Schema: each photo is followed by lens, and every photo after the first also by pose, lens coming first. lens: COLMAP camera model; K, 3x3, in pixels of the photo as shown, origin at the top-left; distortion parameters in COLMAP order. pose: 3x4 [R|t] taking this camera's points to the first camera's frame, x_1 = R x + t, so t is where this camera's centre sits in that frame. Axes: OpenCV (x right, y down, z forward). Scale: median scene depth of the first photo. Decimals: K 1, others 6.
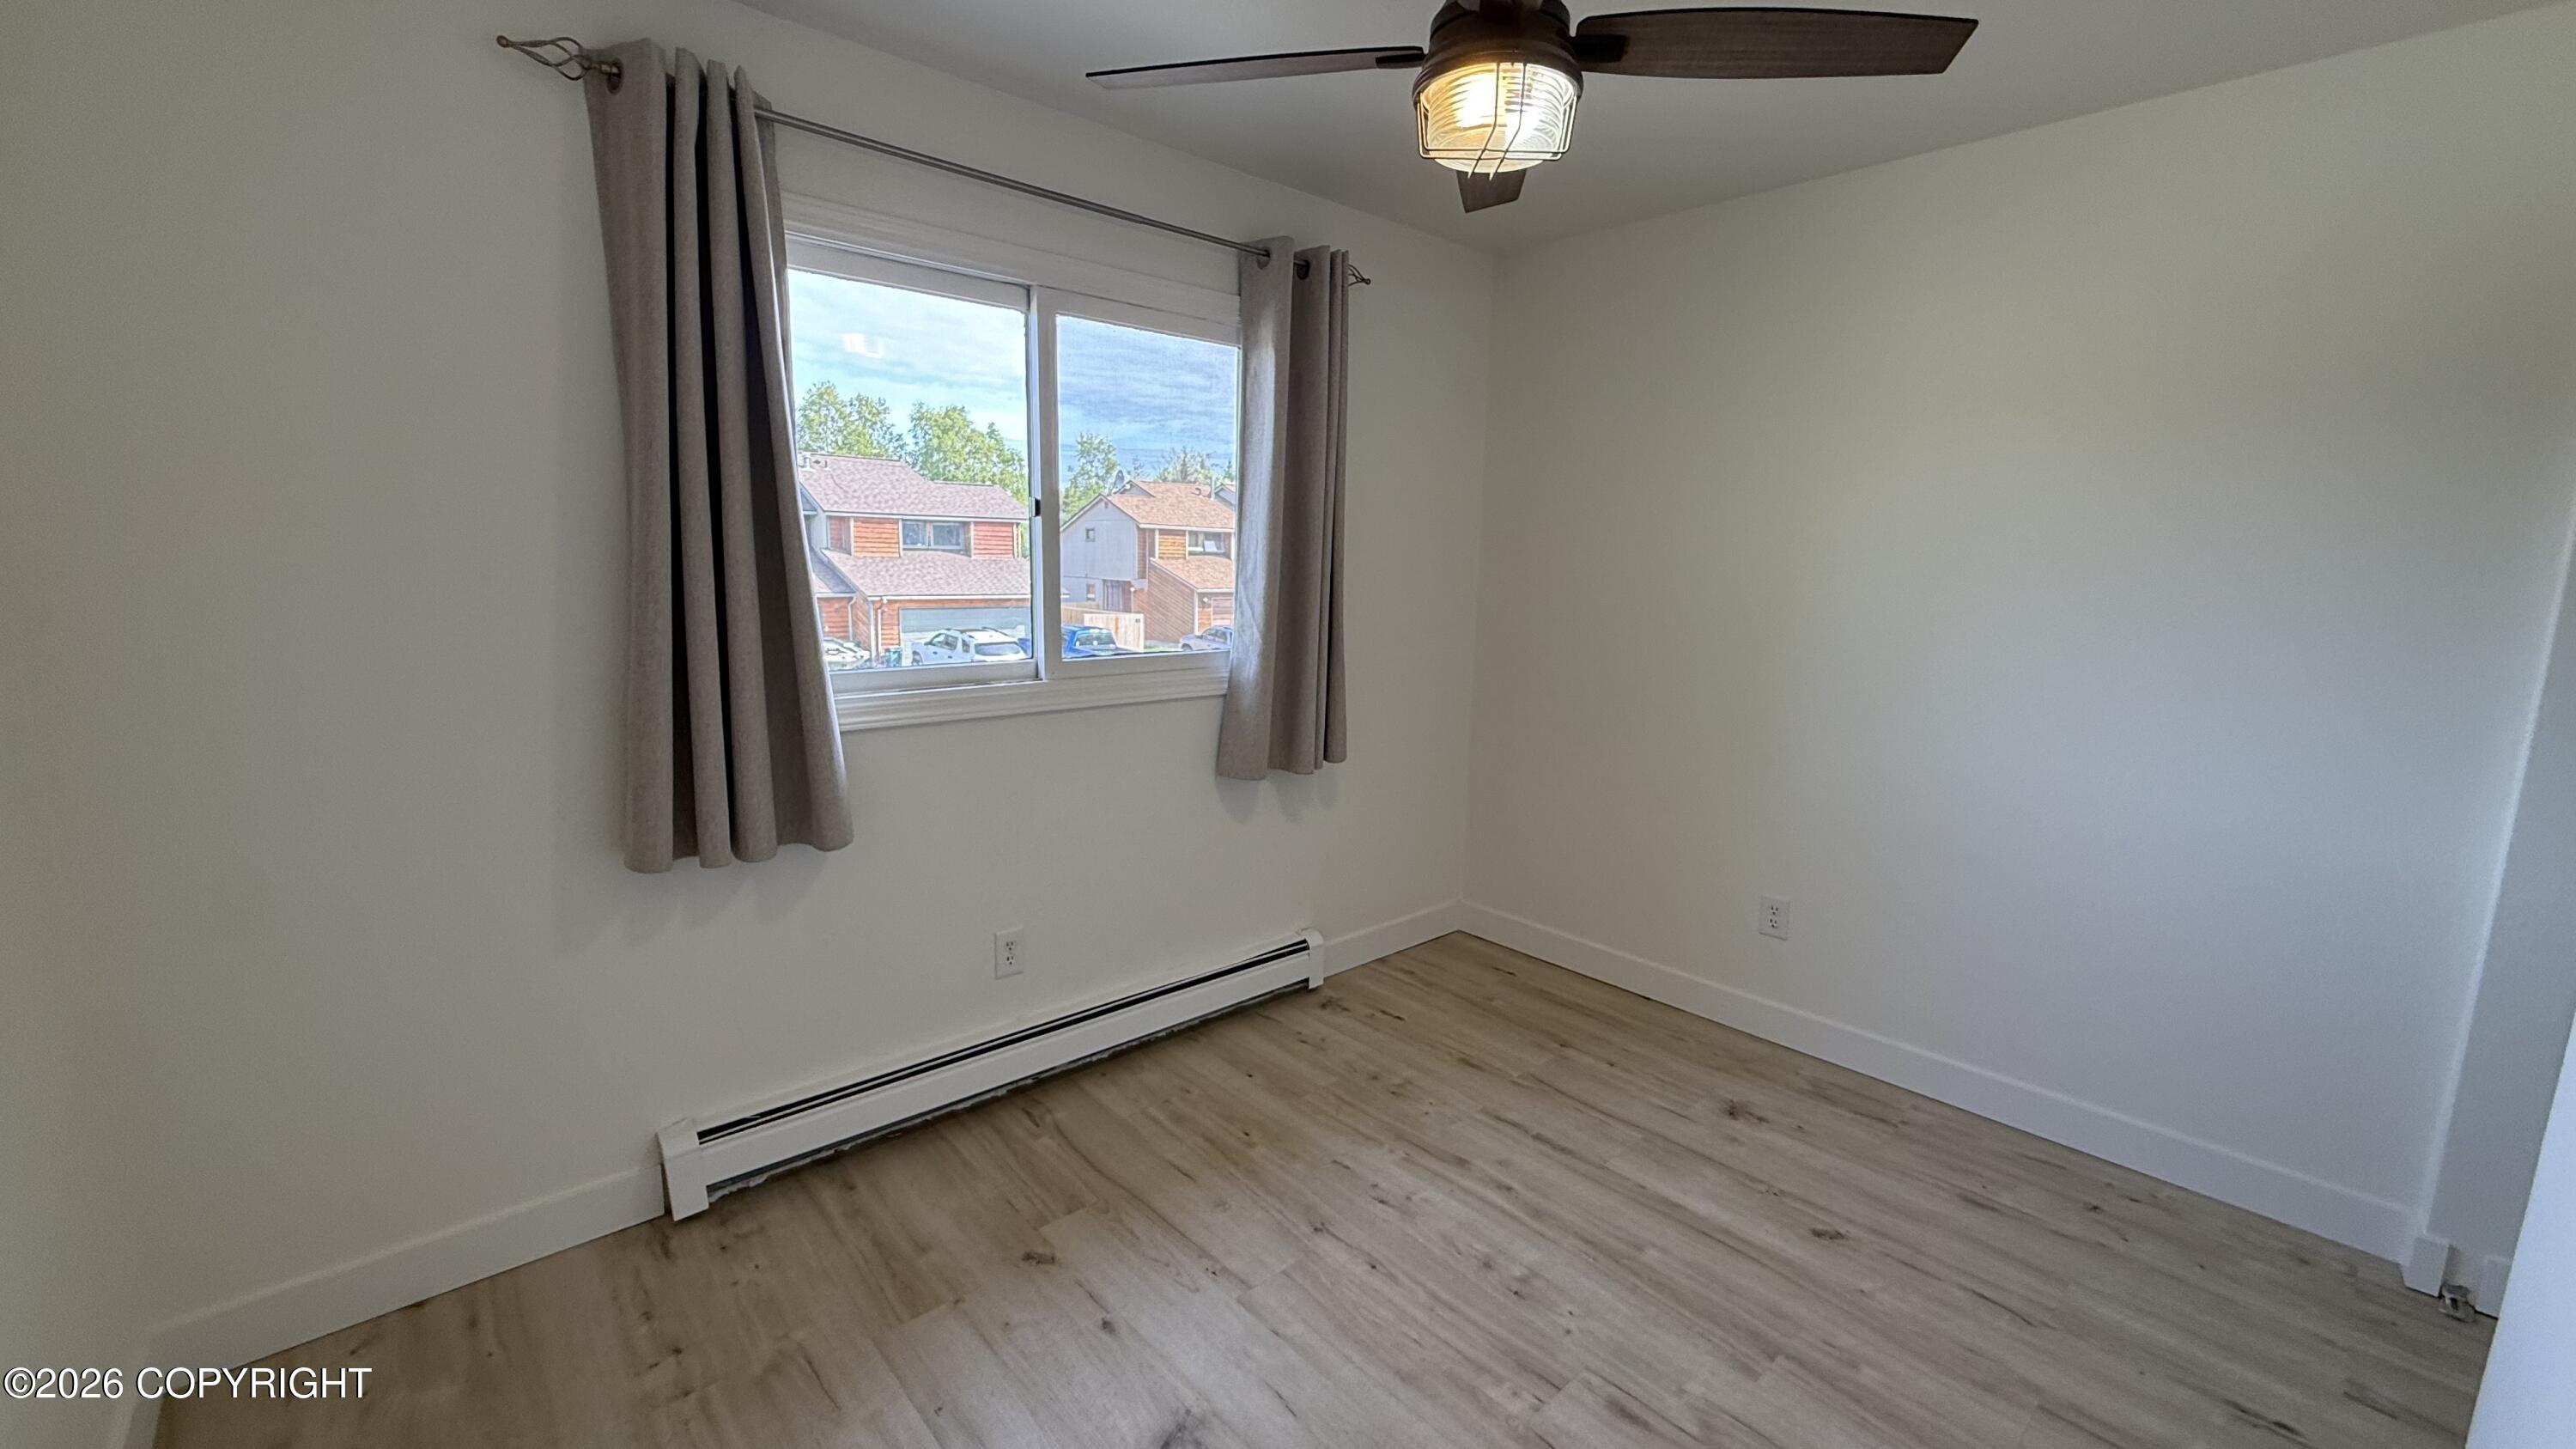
lens RADIAL K [[1025.6, 0, 1279.8], [0, 1025.6, 728.2], [0, 0, 1]] dist [-0.001797, -0.000351]
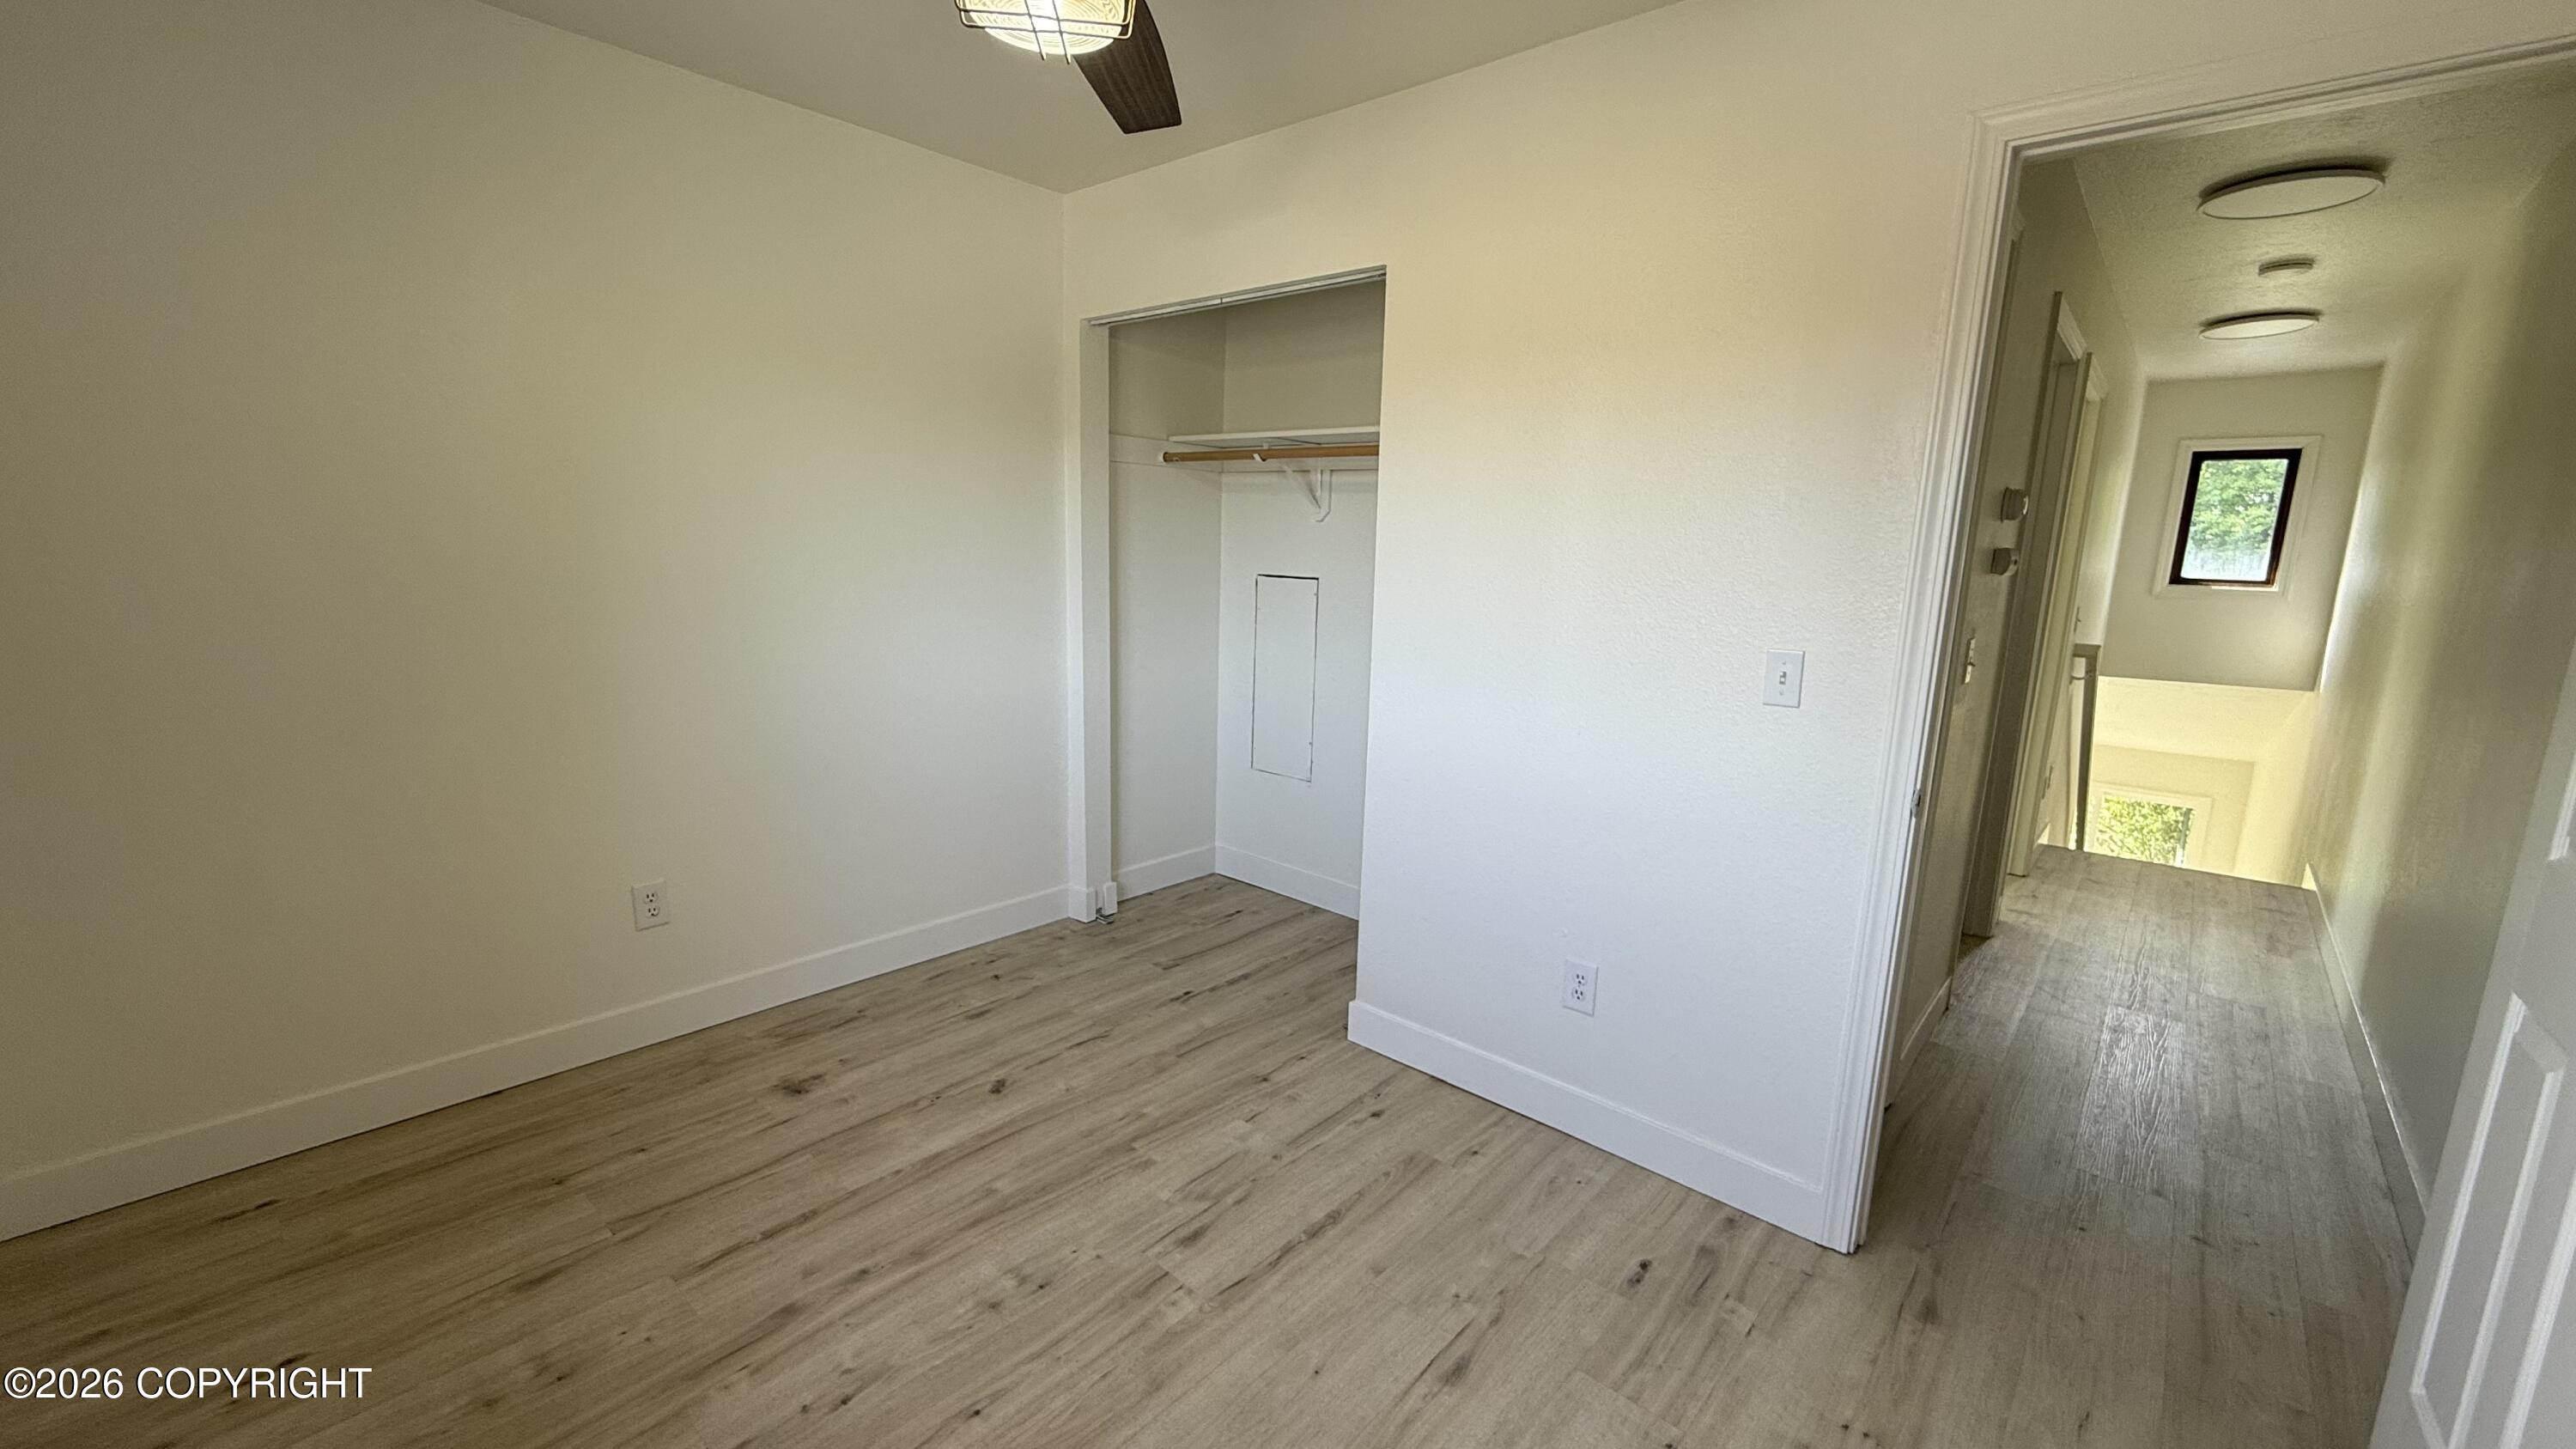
lens RADIAL K [[1025.6, 0, 1287.0], [0, 1025.6, 718.1], [0, 0, 1]] dist [-0.001797, -0.000351]
pose [[-0.105078, -0.197451, 0.974665, -0.535174], [0.134514, 0.968261, 0.210655, -0.111003], [-0.985325, 0.153242, -0.075183, 0.670360]]
